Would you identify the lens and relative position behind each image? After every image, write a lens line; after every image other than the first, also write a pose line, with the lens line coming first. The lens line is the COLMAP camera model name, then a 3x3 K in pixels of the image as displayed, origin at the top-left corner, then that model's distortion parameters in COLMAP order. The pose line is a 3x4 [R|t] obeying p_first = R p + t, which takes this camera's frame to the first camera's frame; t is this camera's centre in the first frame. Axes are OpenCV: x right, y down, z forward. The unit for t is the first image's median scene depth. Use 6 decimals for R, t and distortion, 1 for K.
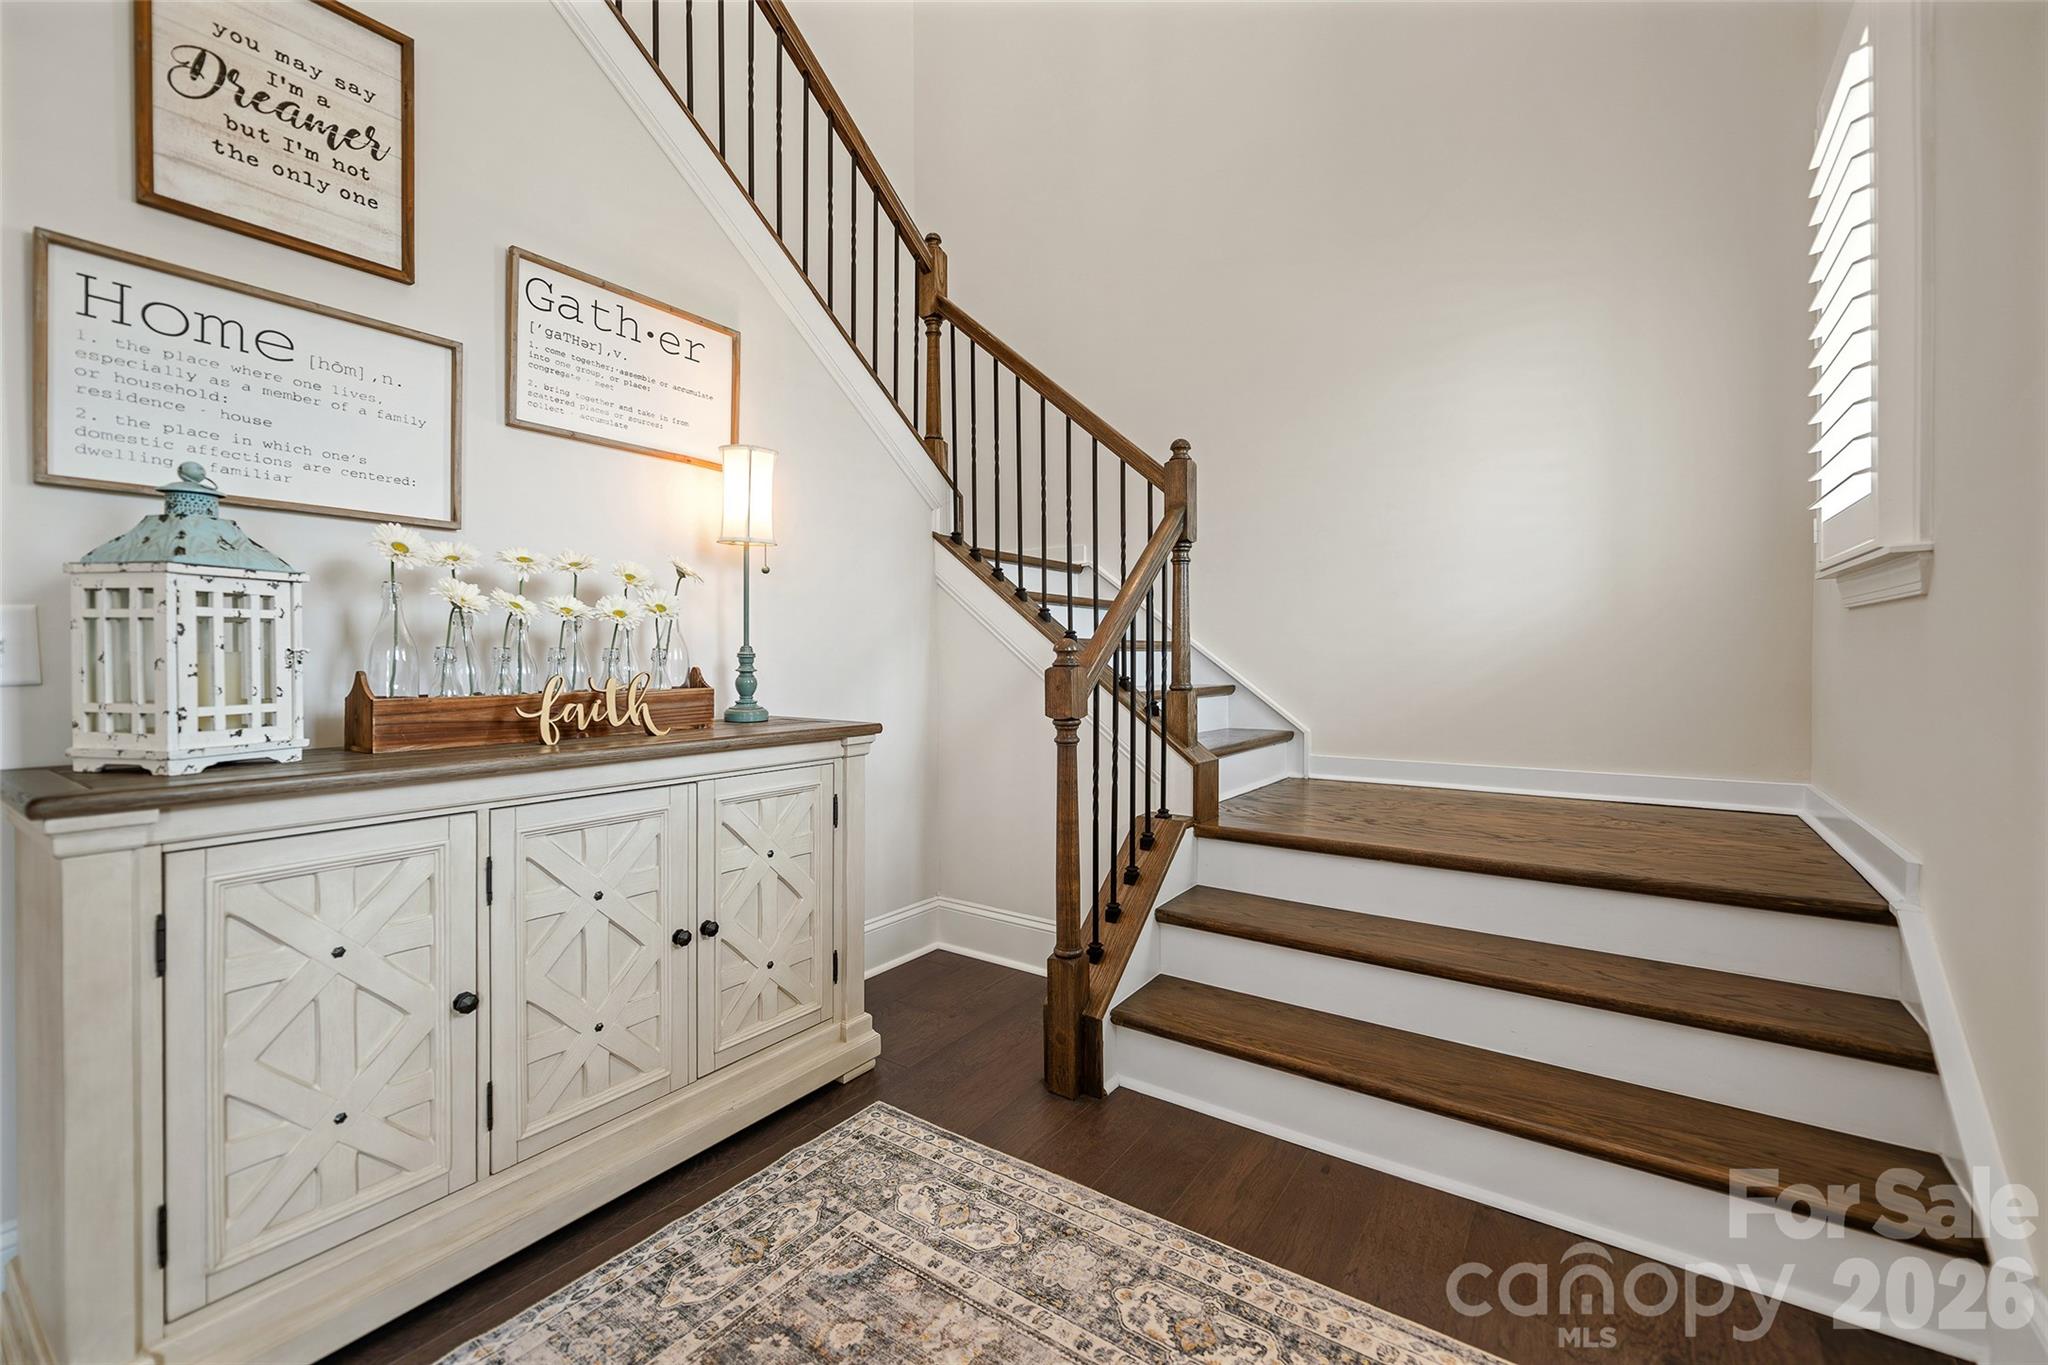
lens RADIAL K [[806.1, 0, 1121.1], [0, 806.1, 848.0], [0, 0, 1]] dist [0.001836, -0.000364]
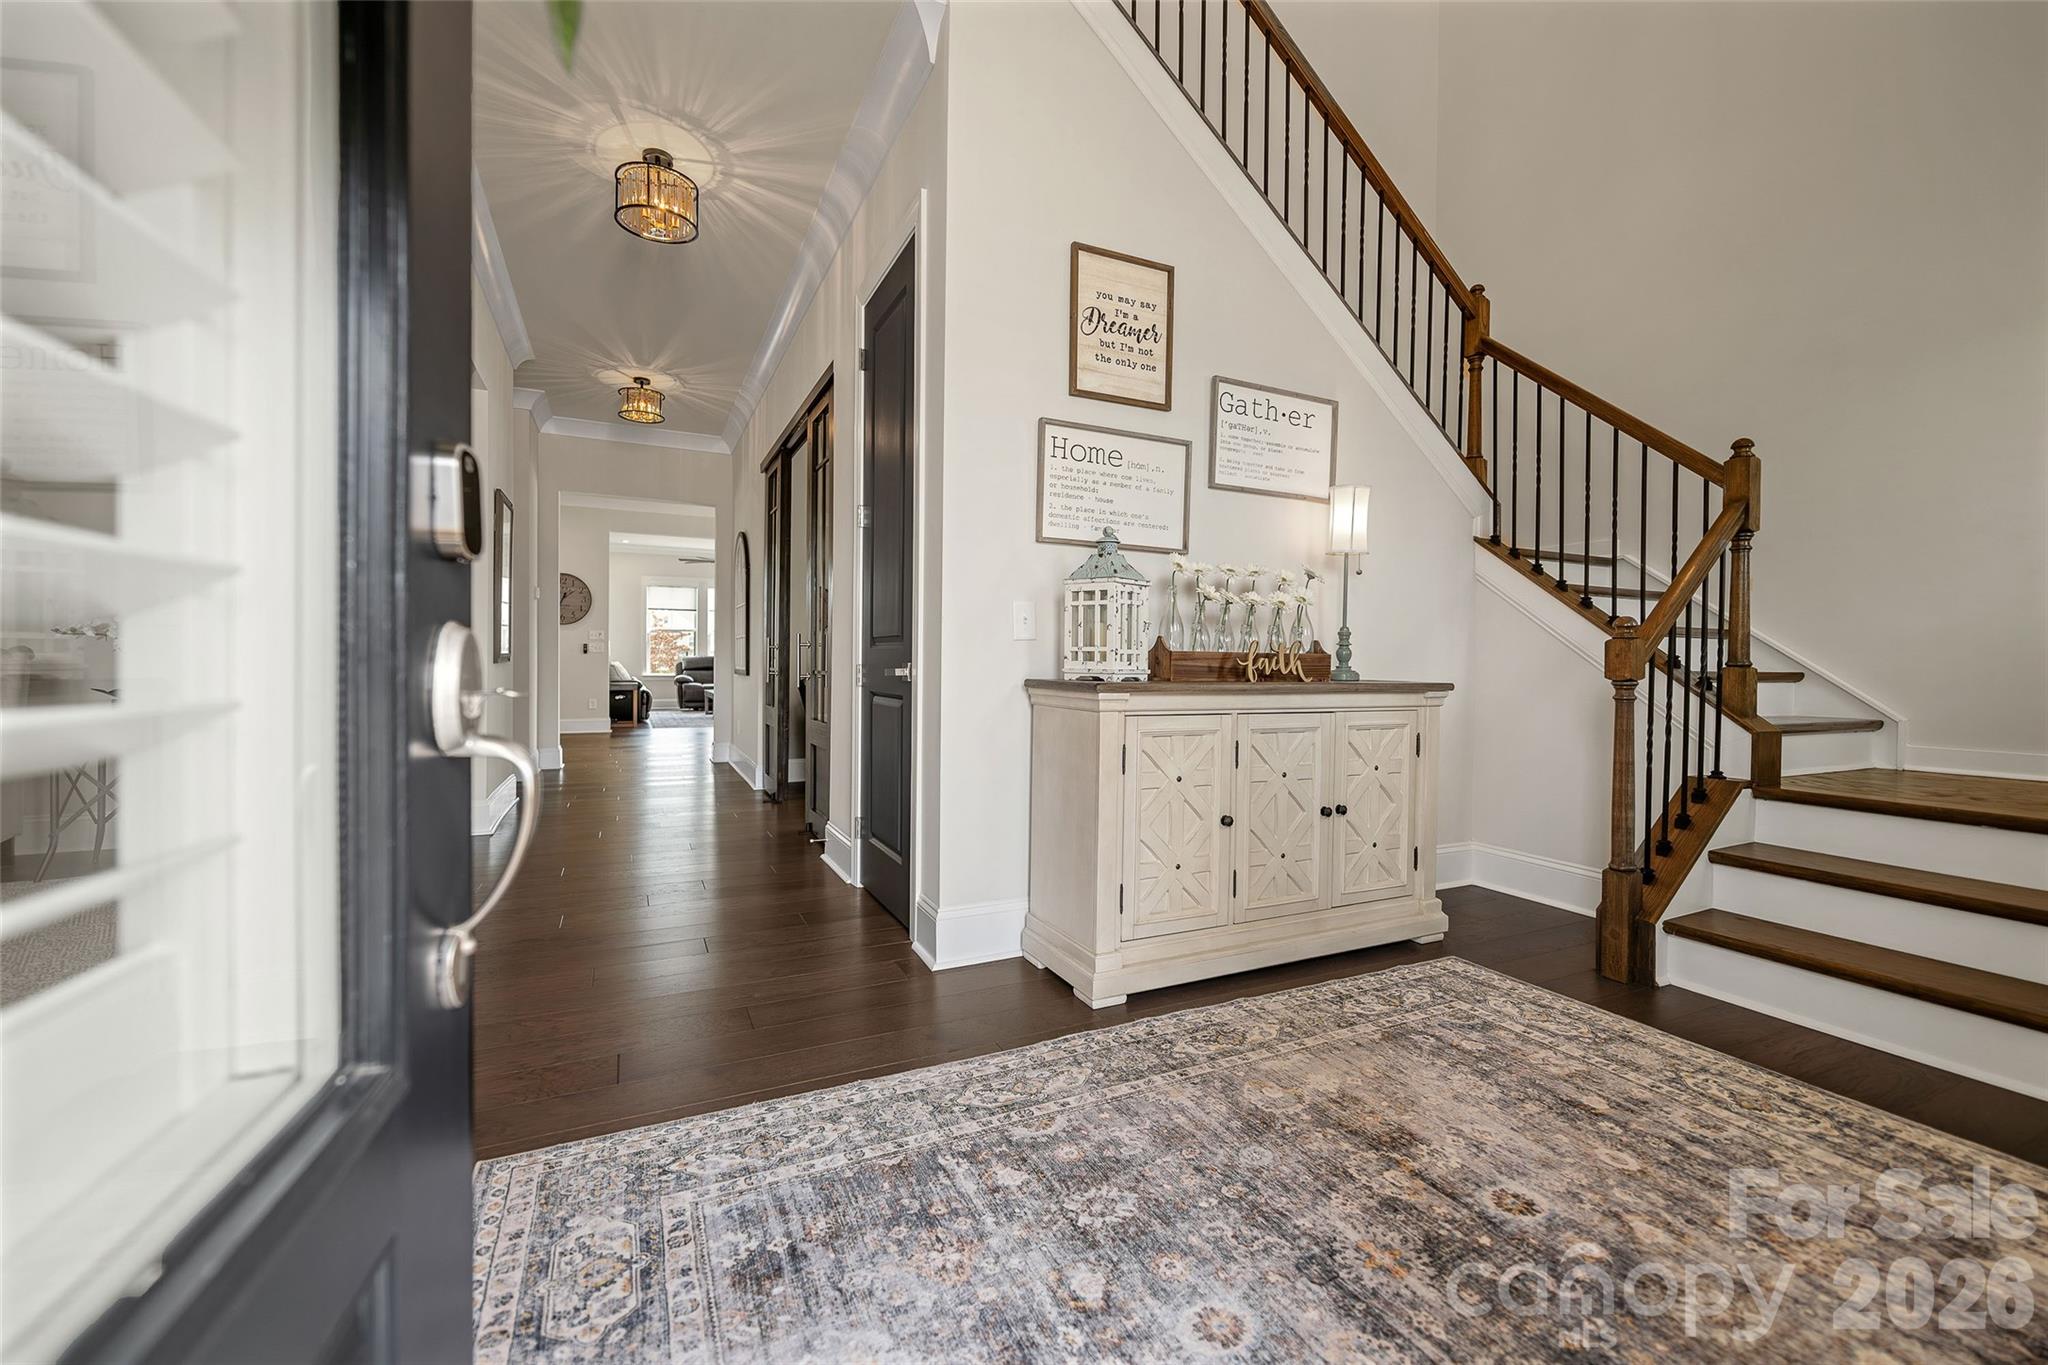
lens RADIAL K [[903.0, 0, 1096.2], [0, 903.0, 716.9], [0, 0, 1]] dist [0.000958, -0.003781]
pose [[0.862412, 0.041647, -0.504491, -0.065678], [-0.129540, 0.981582, -0.140414, 0.179216], [0.489351, 0.186446, 0.851923, -0.504974]]
